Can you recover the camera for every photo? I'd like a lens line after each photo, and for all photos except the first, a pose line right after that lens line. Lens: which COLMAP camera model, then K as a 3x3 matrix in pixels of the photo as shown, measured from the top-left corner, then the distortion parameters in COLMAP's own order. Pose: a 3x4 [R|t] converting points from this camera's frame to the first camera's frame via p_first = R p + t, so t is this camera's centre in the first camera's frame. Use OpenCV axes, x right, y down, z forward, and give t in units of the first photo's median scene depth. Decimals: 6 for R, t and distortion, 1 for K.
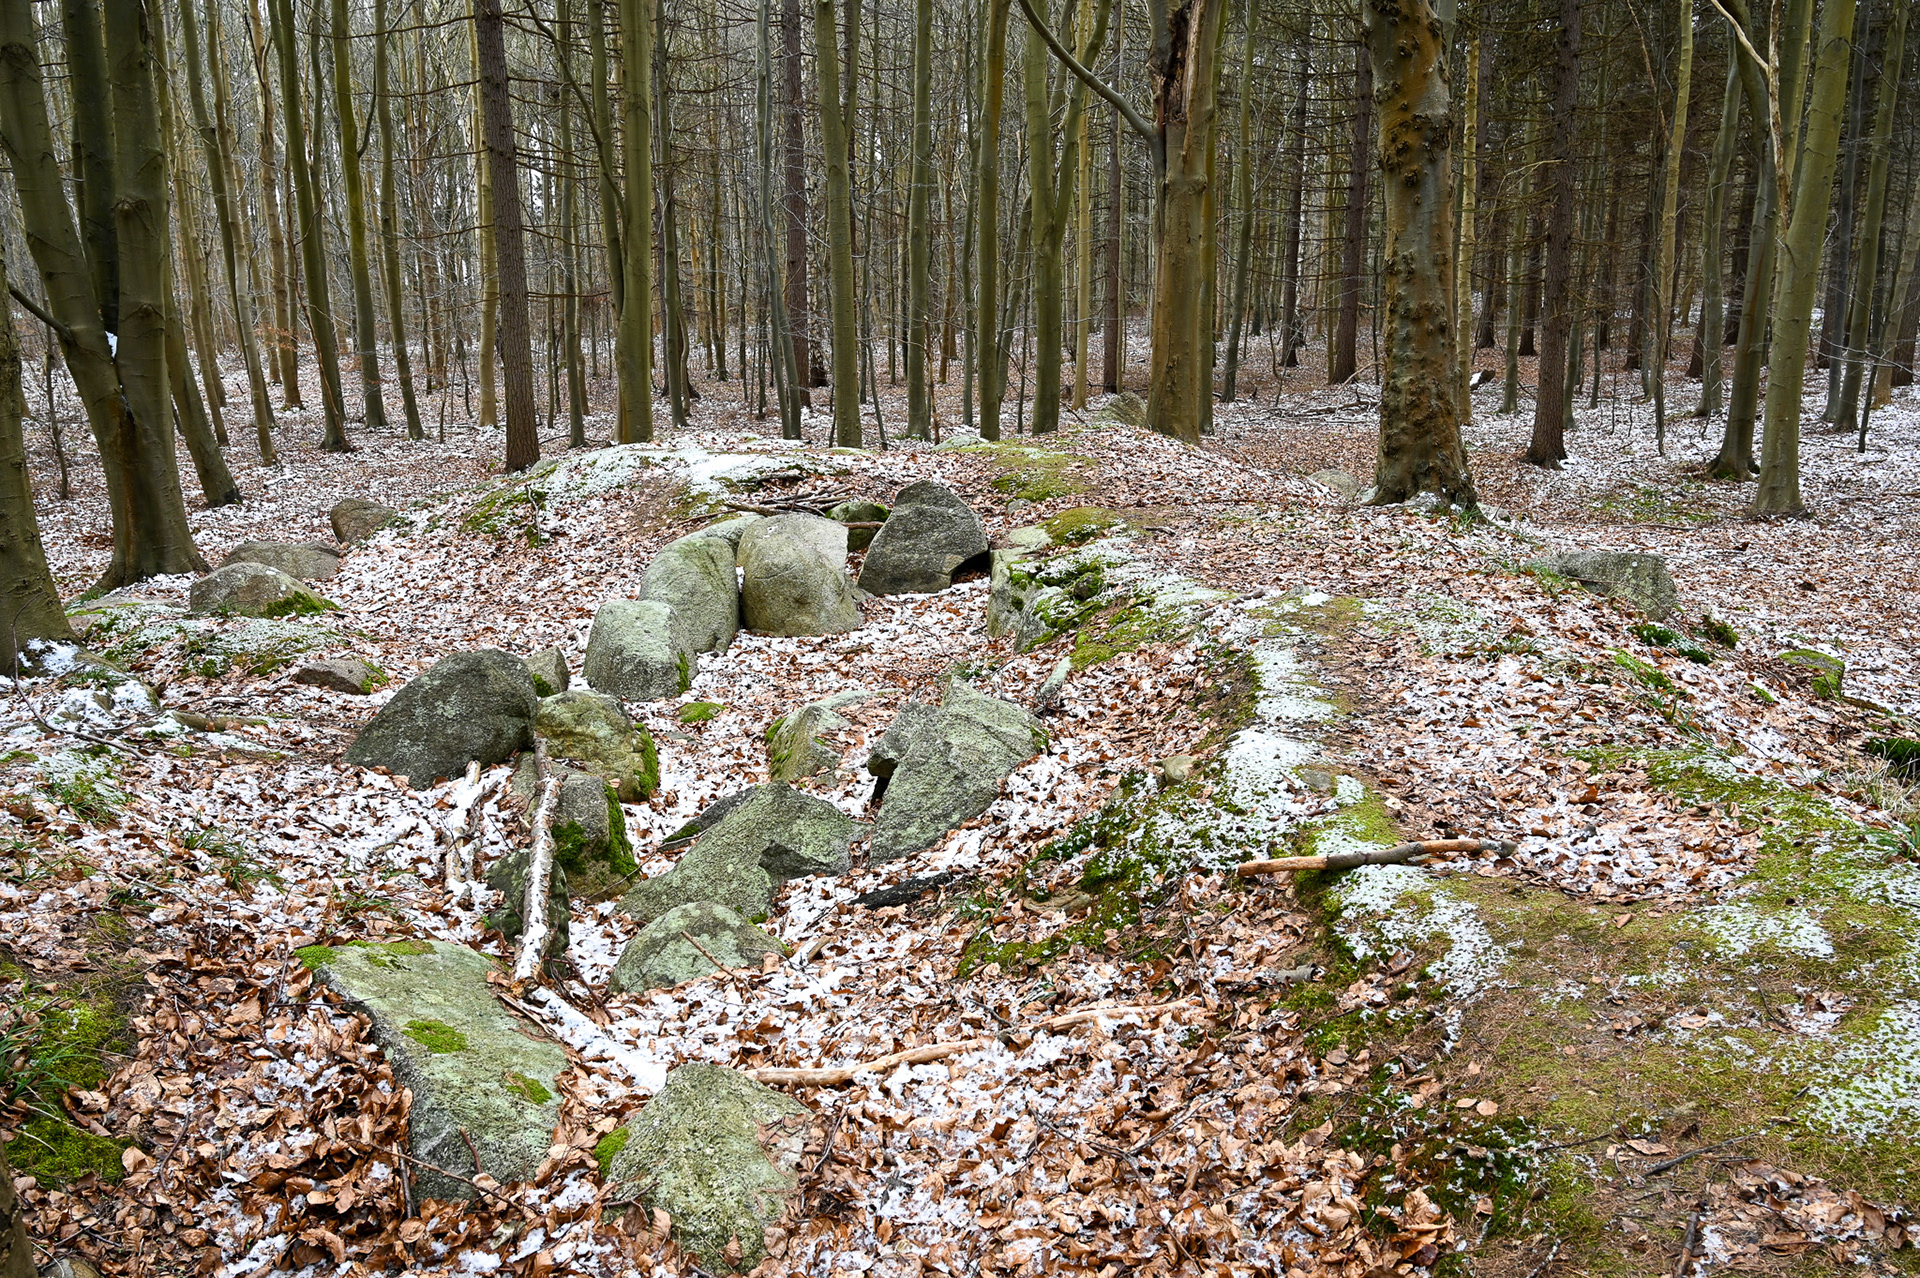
lens RADIAL K [[1541.4, 0, 955.5], [0, 1541.4, 645.3], [0, 0, 1]] dist [-0.000696, -0.002020]
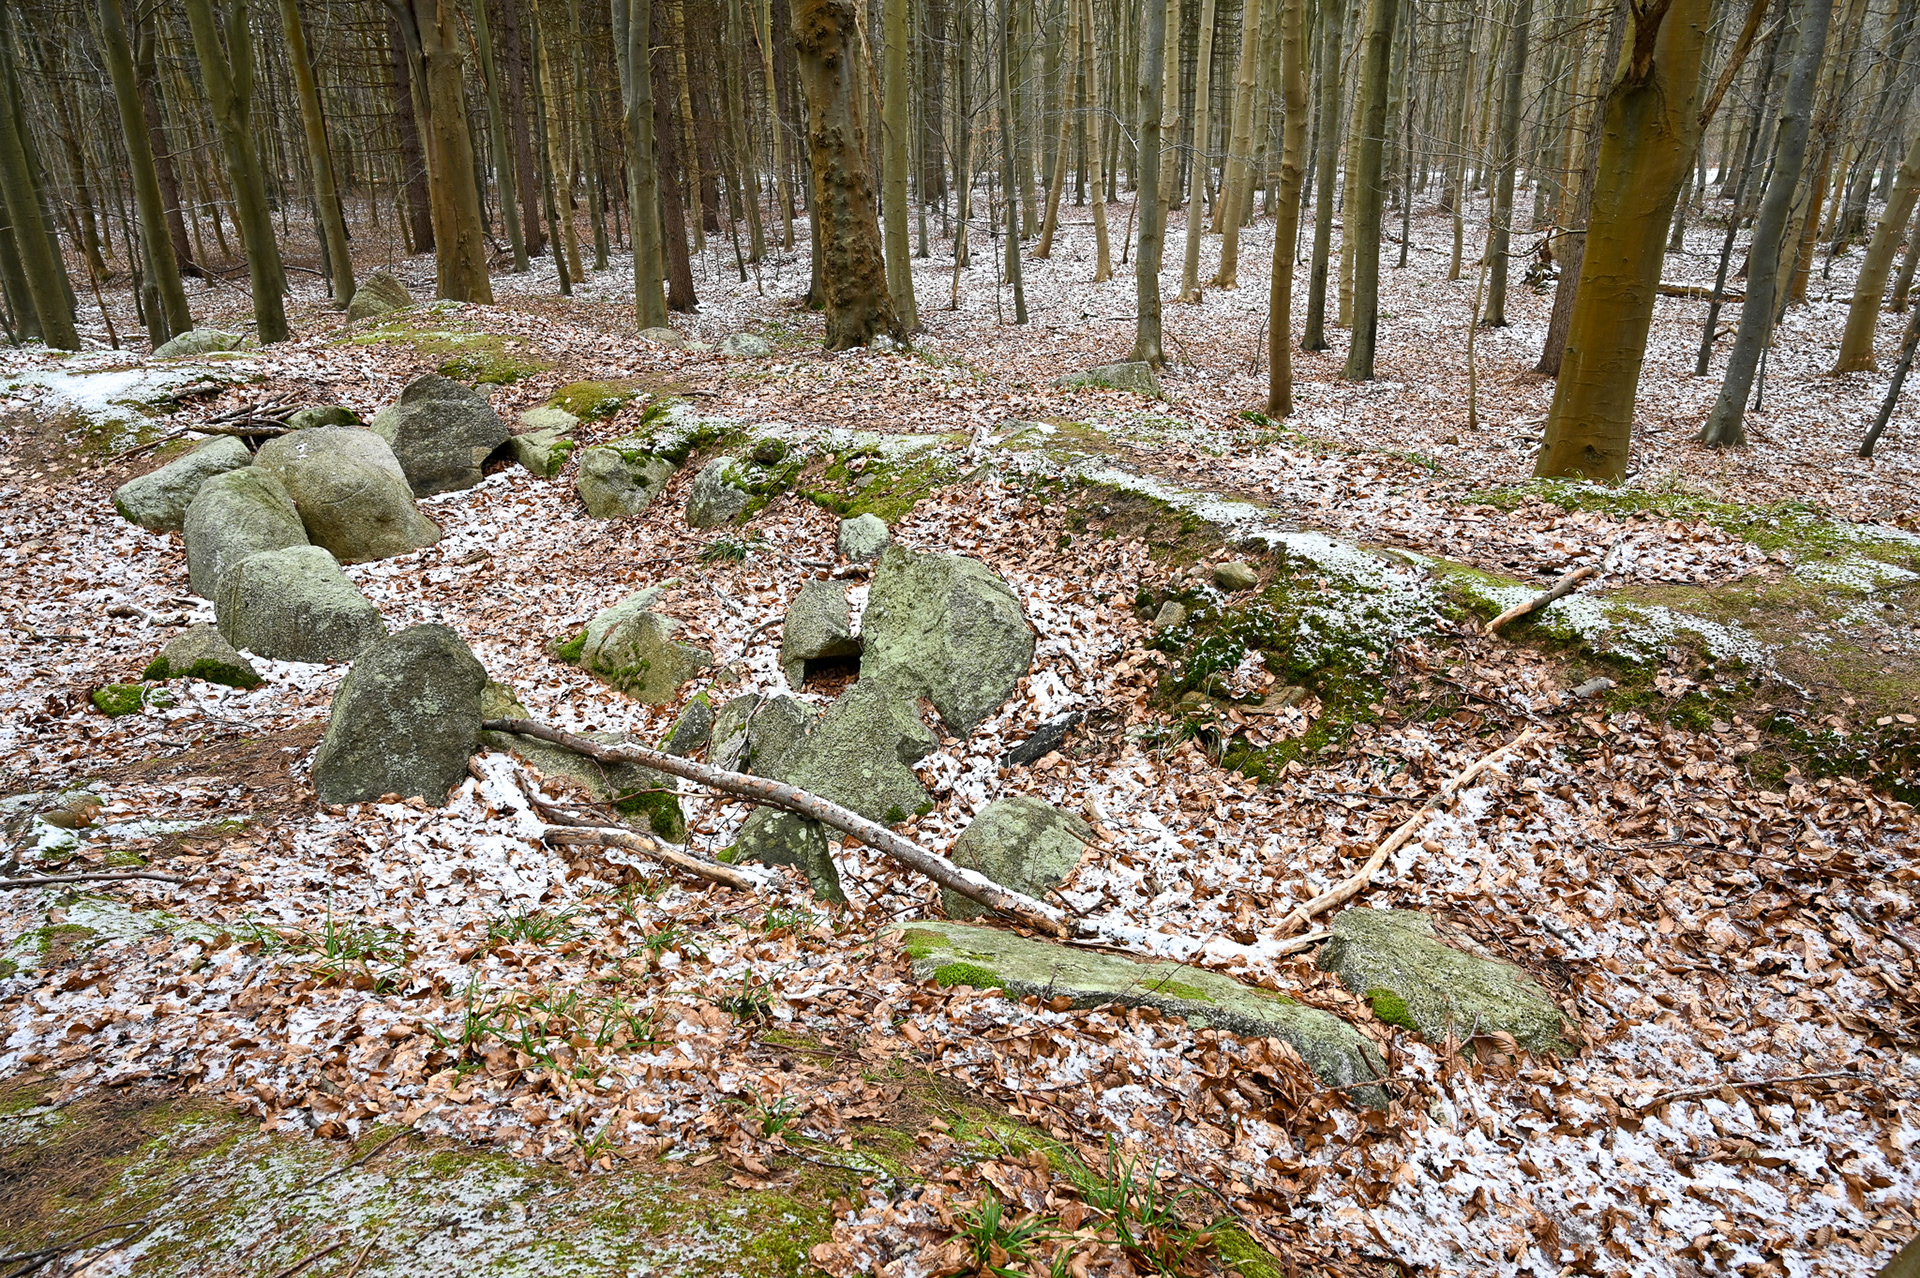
lens RADIAL K [[1274.5, 0, 971.8], [0, 1274.5, 645.9], [0, 0, 1]] dist [-0.006994, 0.002827]
pose [[0.756732, -0.244617, 0.606233, -0.449867], [0.159666, 0.968426, 0.191461, -0.063957], [-0.633927, -0.048090, 0.771896, 0.255918]]
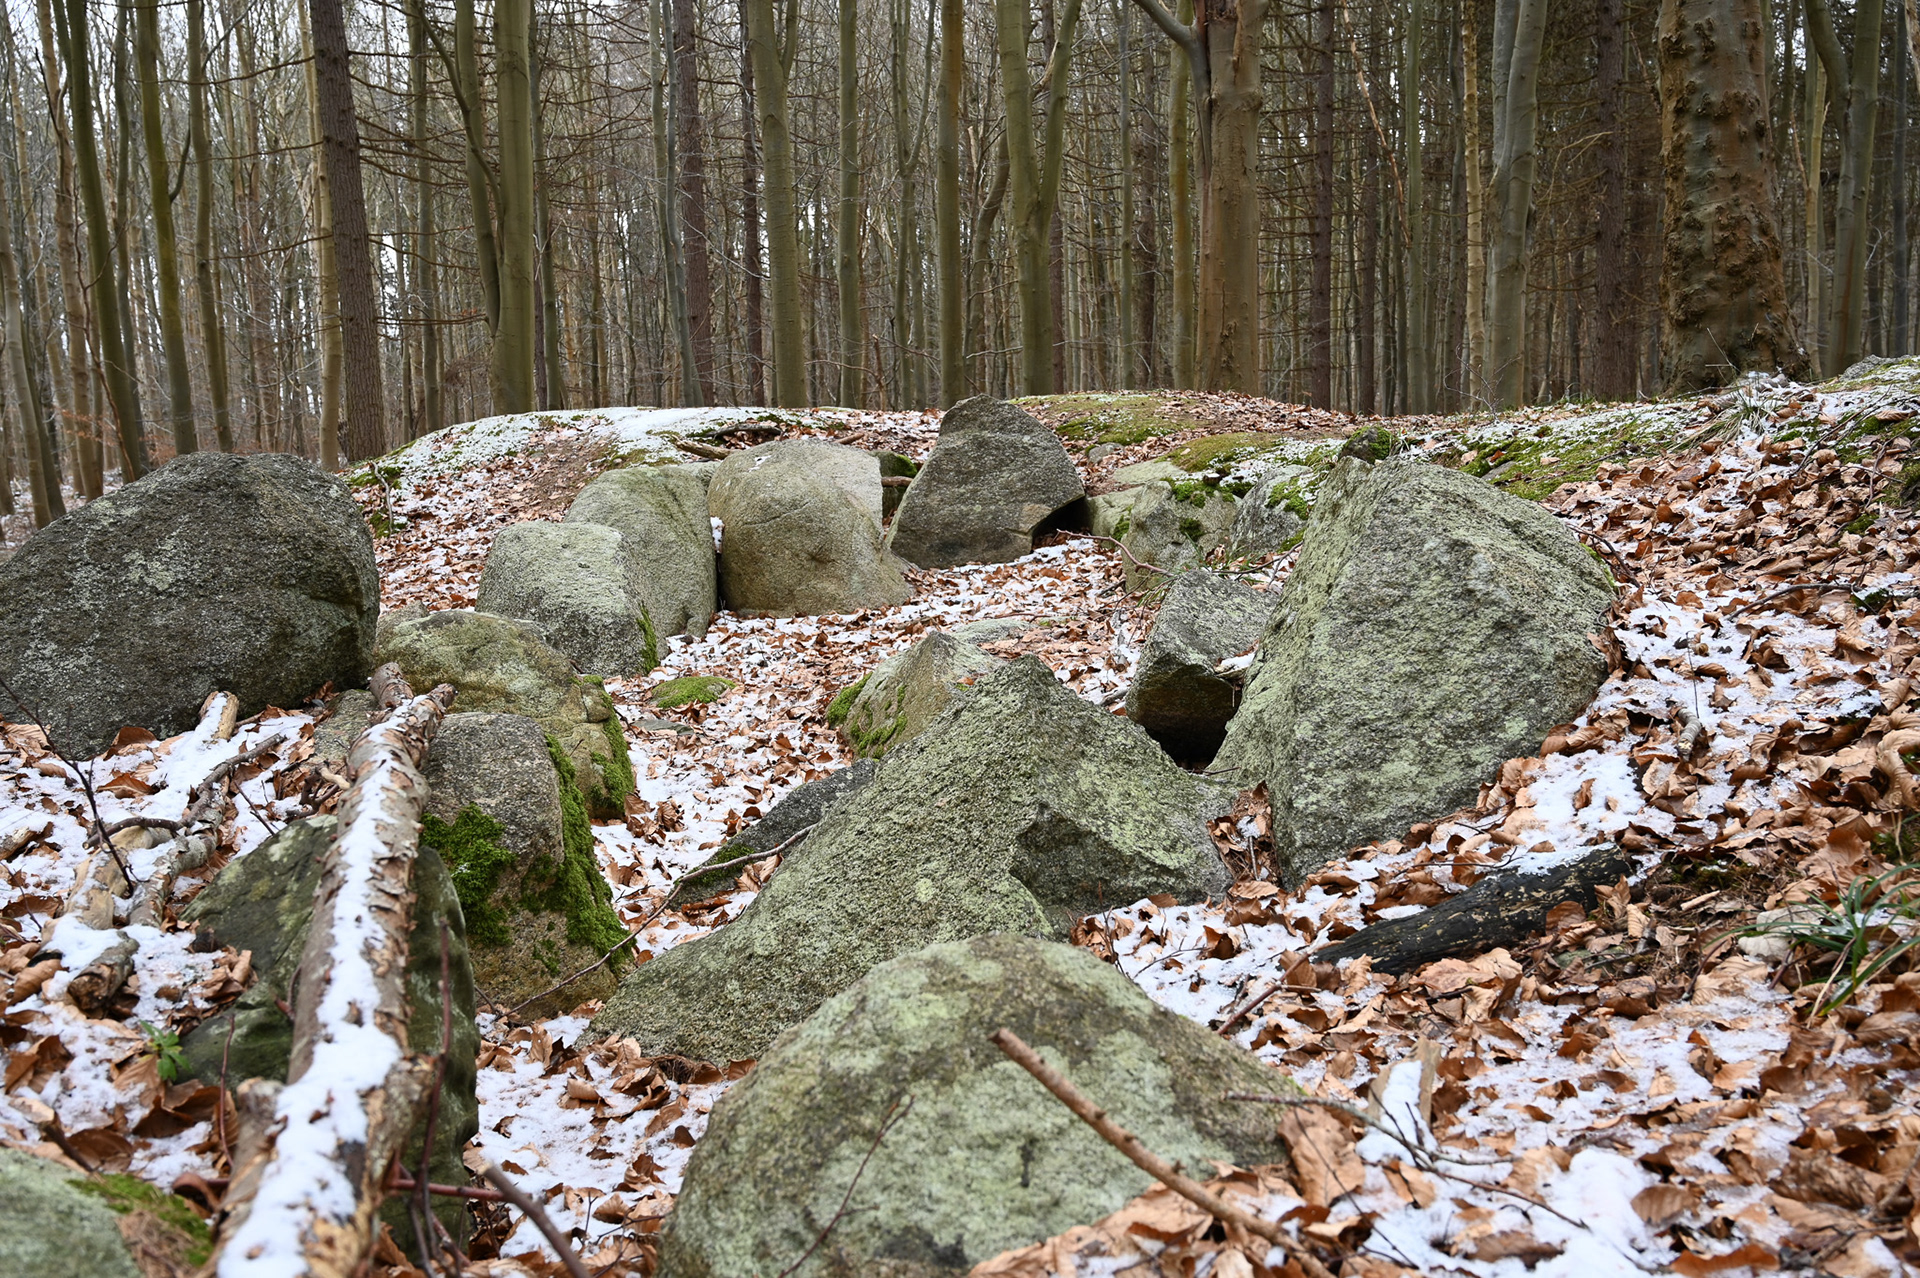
lens RADIAL K [[1656.6, 0, 955.2], [0, 1656.6, 643.4], [0, 0, 1]] dist [-0.004189, -0.000195]
pose [[0.997393, -0.036973, 0.061973, -0.126107], [0.042408, 0.995145, -0.088811, 0.095840], [-0.058388, 0.091208, 0.994119, 0.480169]]
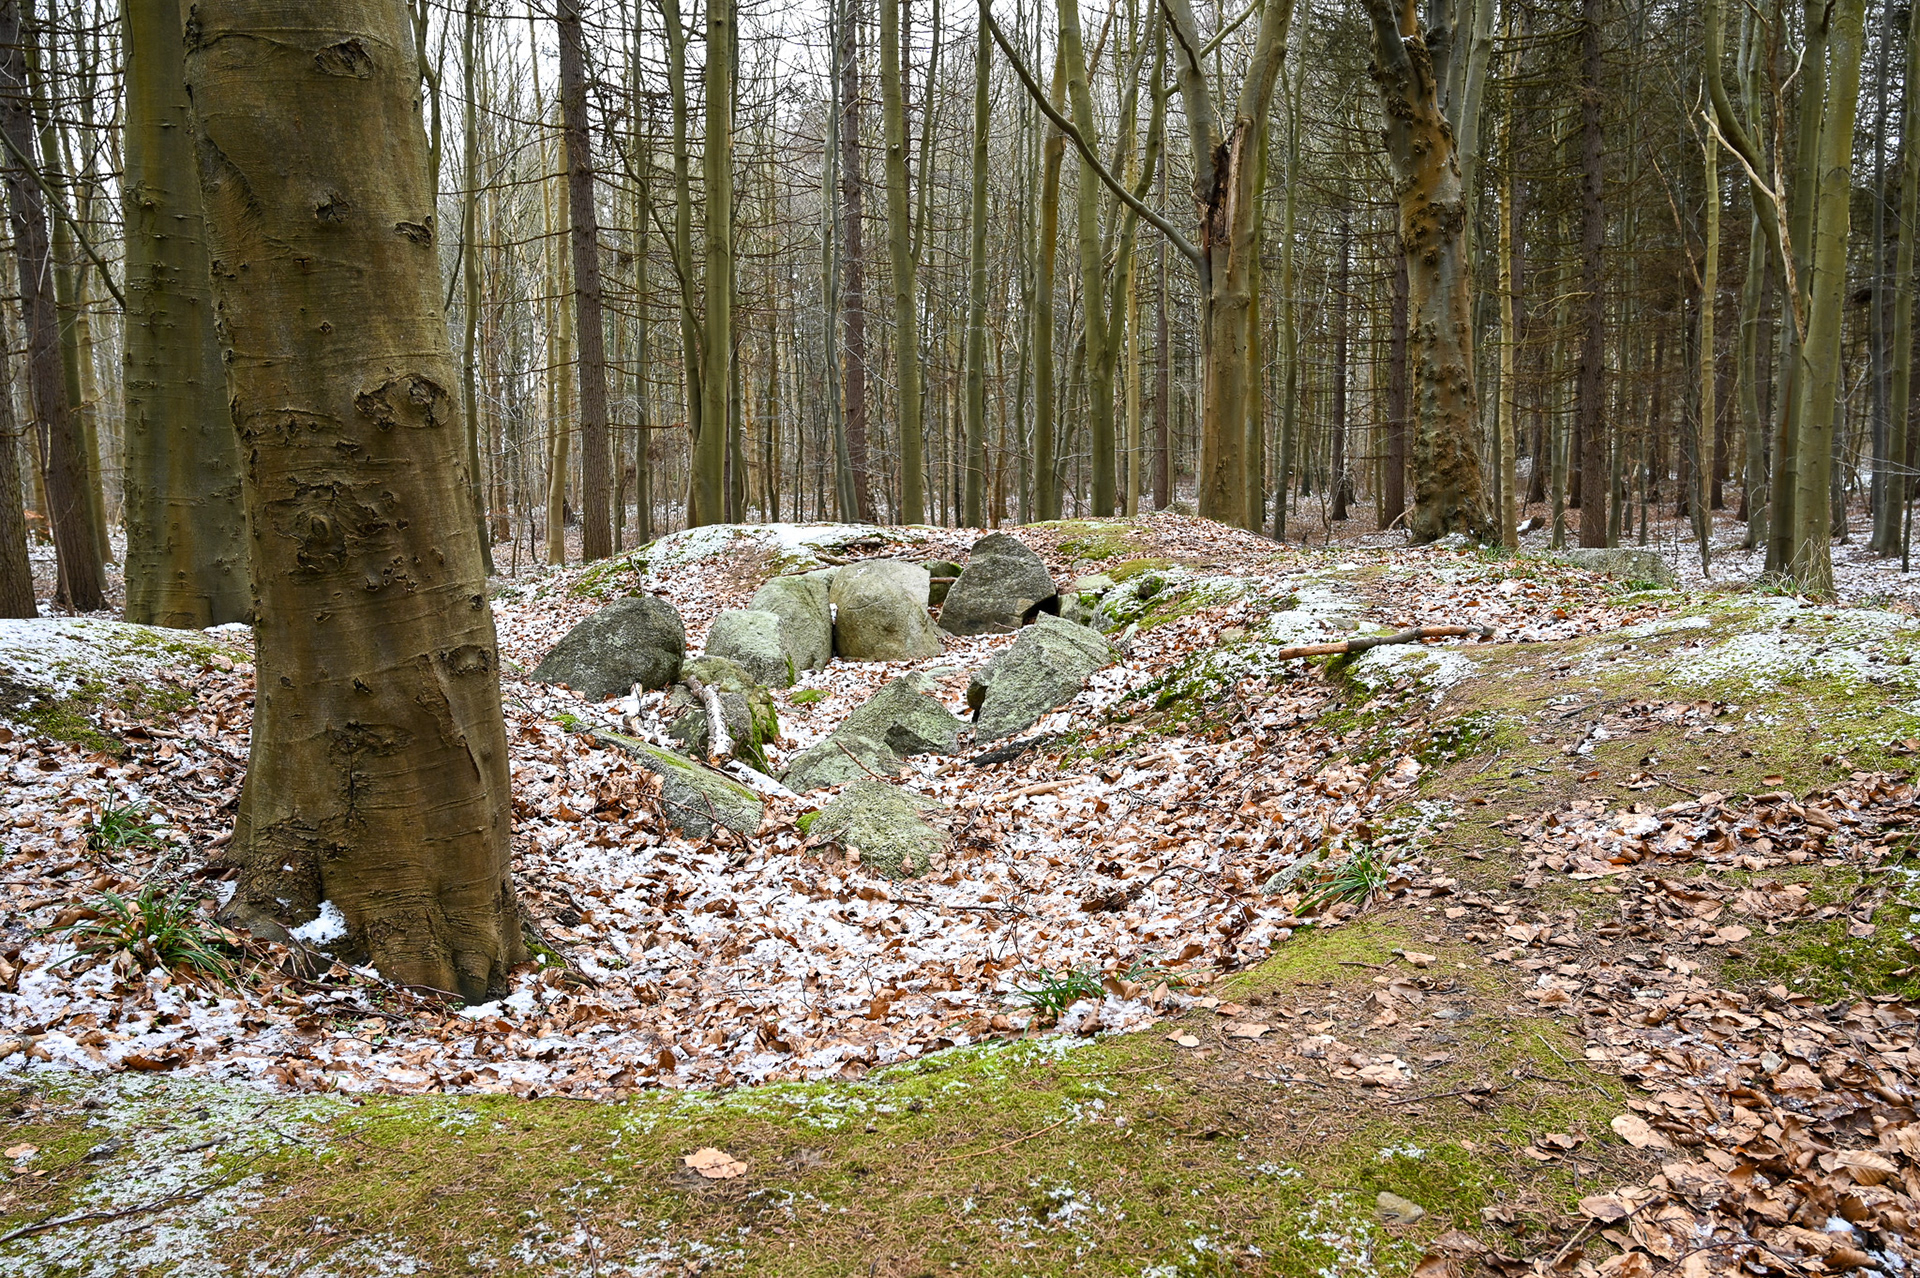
lens RADIAL K [[1587.9, 0, 963.1], [0, 1587.9, 628.9], [0, 0, 1]] dist [0.000182, 0.005331]
pose [[0.999691, -0.004557, -0.024438, -0.027594], [0.001407, 0.991850, -0.127407, 0.166070], [0.024819, 0.127333, 0.991549, -0.184788]]
